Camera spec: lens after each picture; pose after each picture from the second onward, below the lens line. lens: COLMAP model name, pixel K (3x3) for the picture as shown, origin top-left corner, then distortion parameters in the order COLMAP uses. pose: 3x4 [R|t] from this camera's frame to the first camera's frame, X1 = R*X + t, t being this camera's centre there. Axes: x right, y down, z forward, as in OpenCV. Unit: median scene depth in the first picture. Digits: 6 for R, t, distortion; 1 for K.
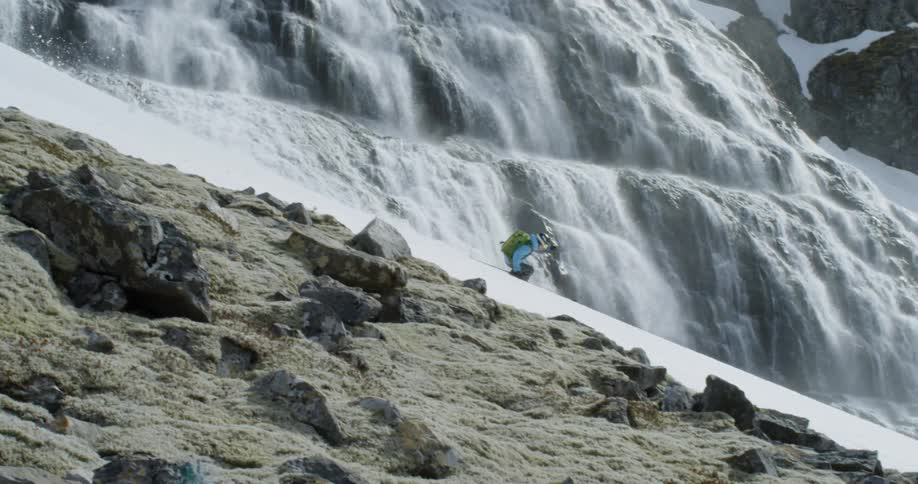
lens RADIAL K [[829.5, 0, 459.0], [0, 829.5, 242.0], [0, 0, 1]] dist [-0.041377, 0.073009]
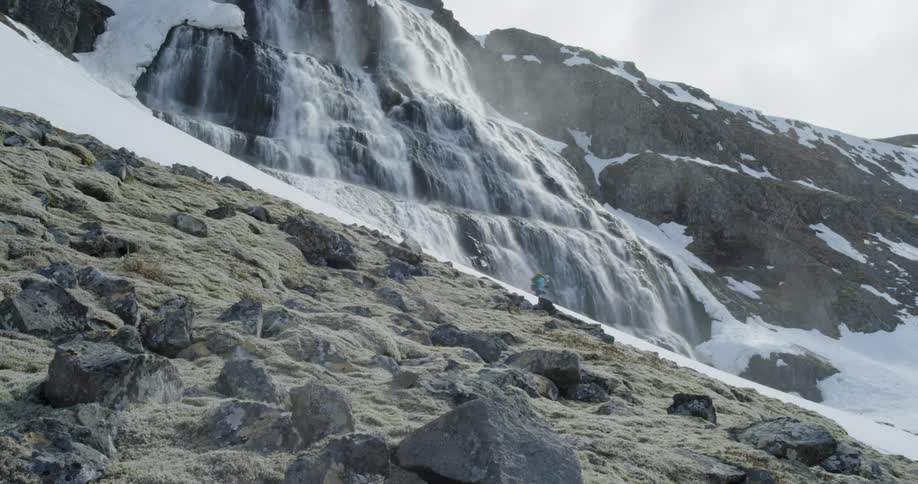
lens RADIAL K [[829.5, 0, 459.0], [0, 829.5, 242.0], [0, 0, 1]] dist [-0.041377, 0.073009]
pose [[0.995168, 0.009917, 0.097690, -0.199152], [-0.004619, 0.998514, -0.054306, 0.126225], [-0.098083, 0.053592, 0.993734, -1.521355]]
